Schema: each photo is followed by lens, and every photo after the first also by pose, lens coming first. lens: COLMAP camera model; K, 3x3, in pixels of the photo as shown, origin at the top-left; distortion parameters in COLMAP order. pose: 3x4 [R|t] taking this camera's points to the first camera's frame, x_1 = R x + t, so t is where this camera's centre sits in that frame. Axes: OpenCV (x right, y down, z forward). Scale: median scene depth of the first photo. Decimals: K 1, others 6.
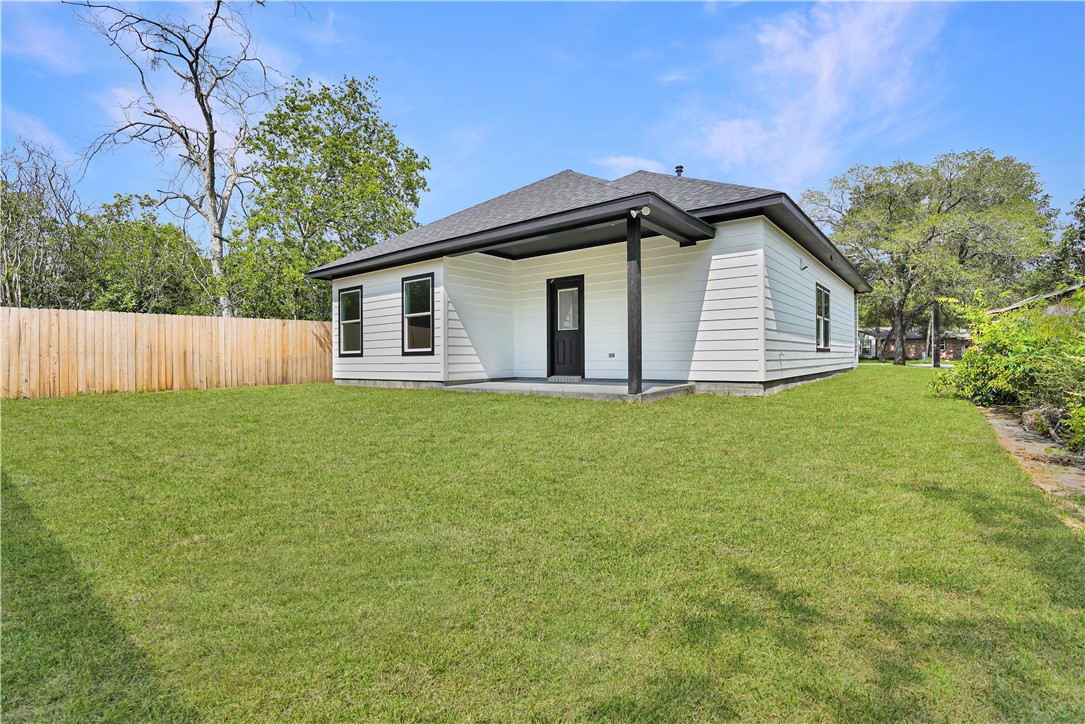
lens RADIAL K [[522.6, 0, 540.8], [0, 522.6, 362.0], [0, 0, 1]] dist [0.014500, -0.005380]
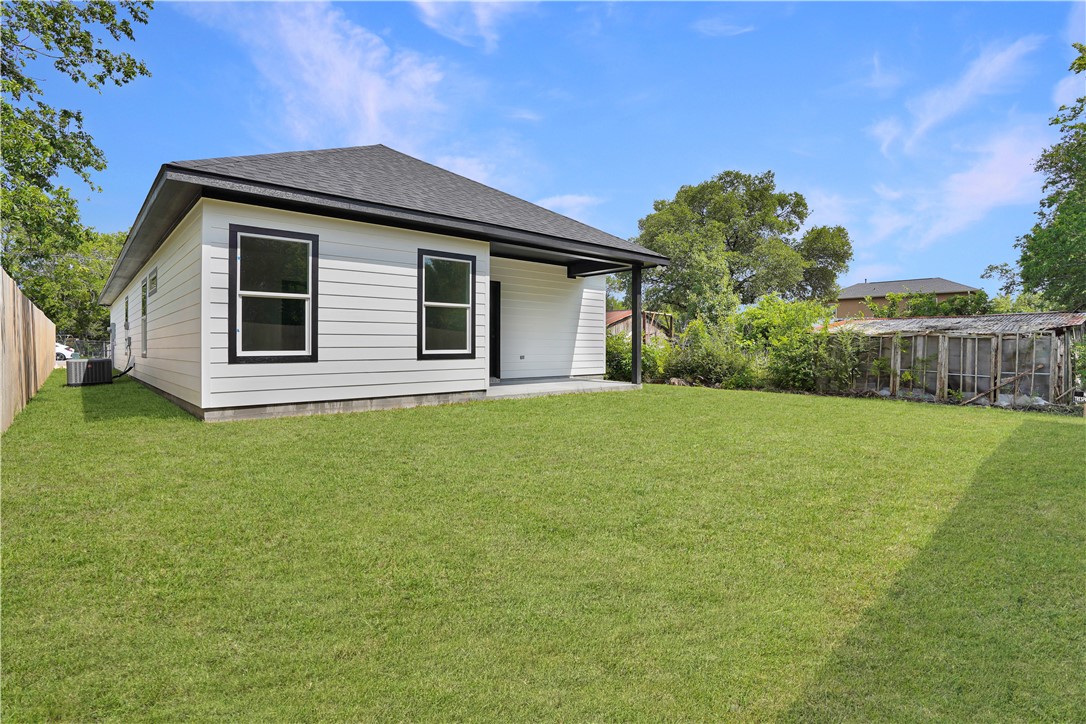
lens RADIAL K [[523.1, 0, 543.3], [0, 523.1, 358.3], [0, 0, 1]] dist [0.014500, -0.005380]
pose [[0.173910, -0.007106, 0.984736, -0.922994], [0.006429, 0.999961, 0.006081, -0.016949], [-0.984741, 0.005273, 0.173948, 0.712336]]
